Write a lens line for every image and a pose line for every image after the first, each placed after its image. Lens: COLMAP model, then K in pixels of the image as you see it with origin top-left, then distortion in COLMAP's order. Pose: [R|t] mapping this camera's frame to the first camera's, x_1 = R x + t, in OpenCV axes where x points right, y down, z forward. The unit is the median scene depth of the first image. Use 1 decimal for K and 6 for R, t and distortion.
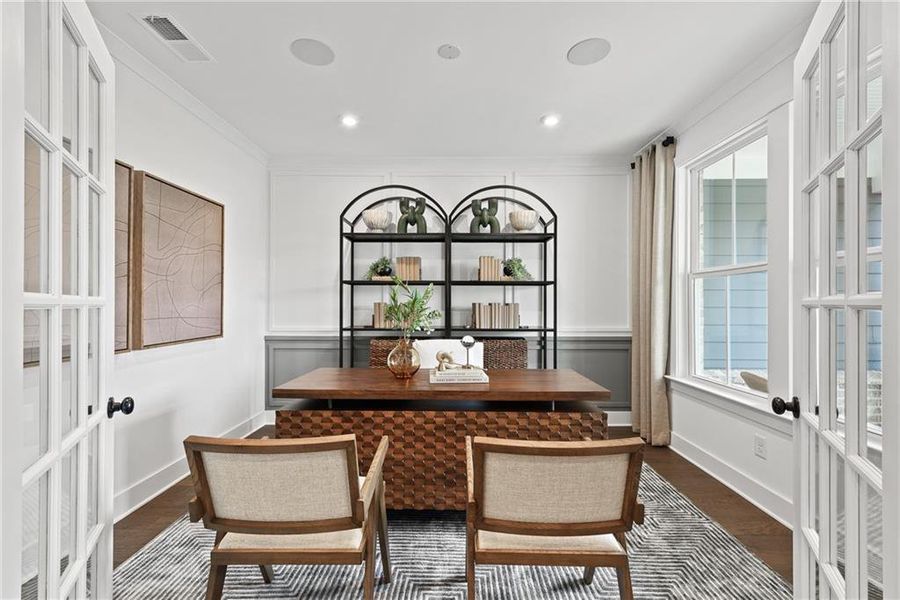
lens RADIAL K [[379.5, 0, 451.3], [0, 379.5, 302.7], [0, 0, 1]] dist [-0.001950, -0.000516]
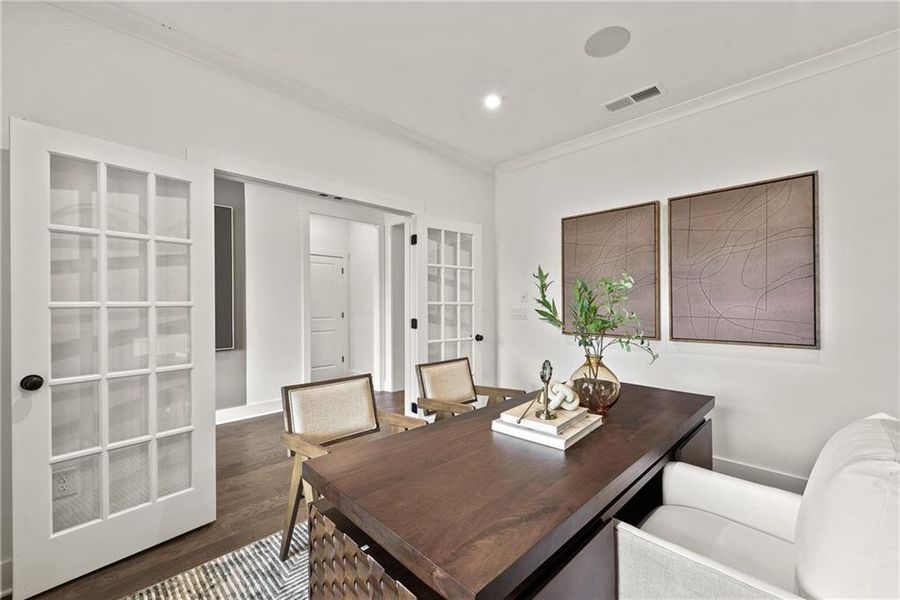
lens RADIAL K [[379.5, 0, 451.3], [0, 379.5, 302.7], [0, 0, 1]] dist [-0.001950, -0.000516]
pose [[-0.702843, 0.000597, -0.711344, 0.467915], [0.003400, 0.999991, -0.002521, -0.000922], [0.711337, -0.004191, -0.702839, 1.092514]]
